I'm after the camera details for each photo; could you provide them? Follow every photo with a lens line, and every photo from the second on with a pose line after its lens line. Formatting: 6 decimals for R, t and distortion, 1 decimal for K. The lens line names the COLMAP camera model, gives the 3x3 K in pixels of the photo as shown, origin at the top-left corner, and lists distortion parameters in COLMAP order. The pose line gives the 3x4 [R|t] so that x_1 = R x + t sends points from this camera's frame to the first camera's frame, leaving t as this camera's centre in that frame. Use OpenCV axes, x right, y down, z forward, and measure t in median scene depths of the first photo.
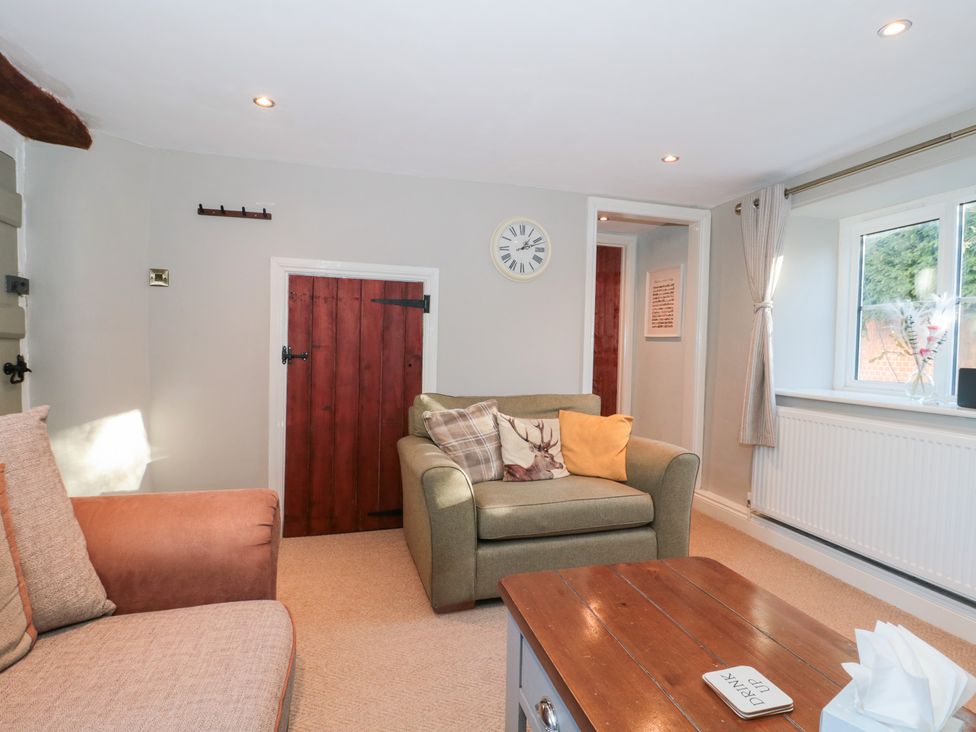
lens RADIAL K [[520.5, 0, 490.1], [0, 520.5, 363.0], [0, 0, 1]] dist [0.005267, -0.015936]
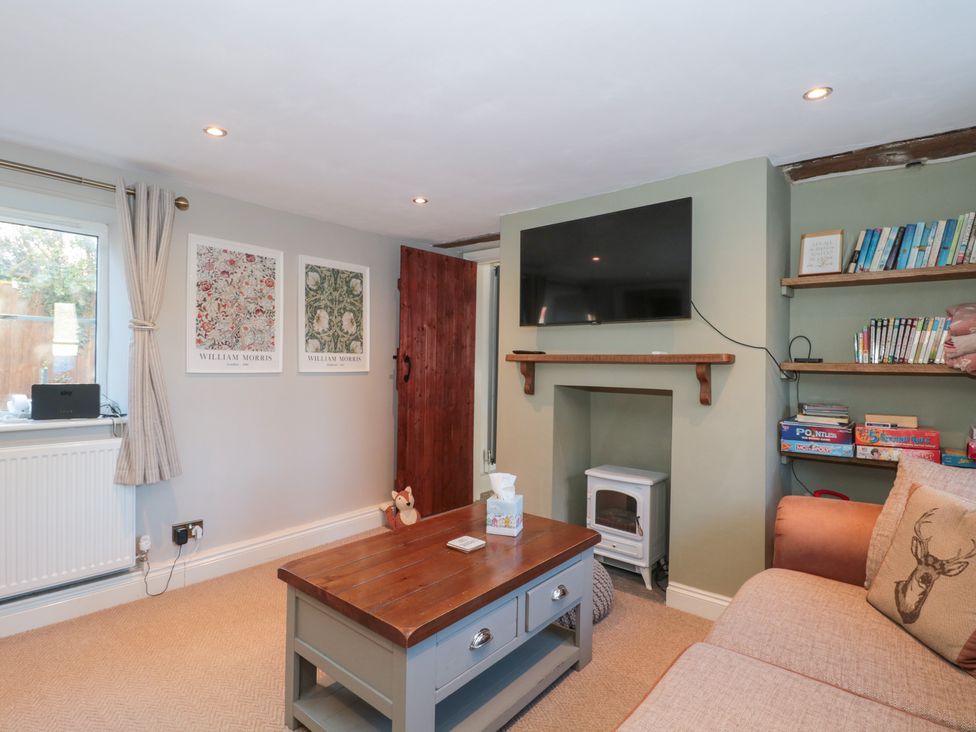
lens RADIAL K [[508.1, 0, 484.9], [0, 508.1, 361.5], [0, 0, 1]] dist [0.005424, -0.015368]
pose [[-0.578351, -0.025264, 0.815396, -0.413449], [-0.000018, 0.999521, 0.030956, -0.060816], [-0.815788, 0.017889, -0.578075, 0.717162]]
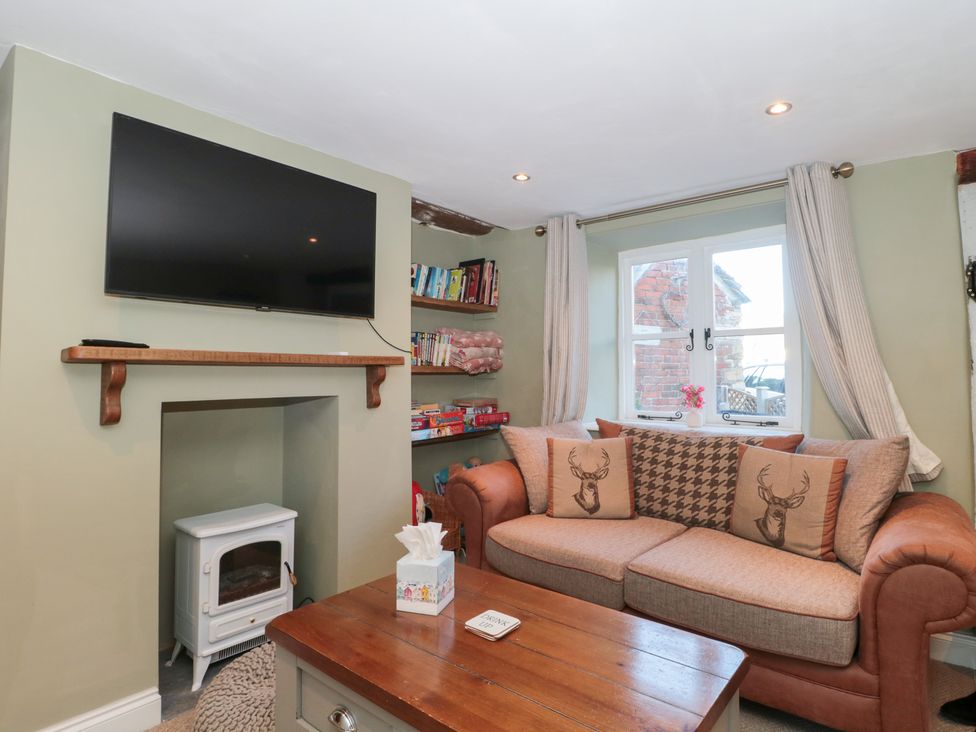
lens RADIAL K [[533.8, 0, 508.5], [0, 533.8, 344.0], [0, 0, 1]] dist [0.006293, -0.017999]
pose [[-0.807515, -0.053720, -0.587396, 0.468983], [-0.035026, 0.998454, -0.043162, -0.034580], [0.588806, -0.014279, -0.808148, 0.764511]]
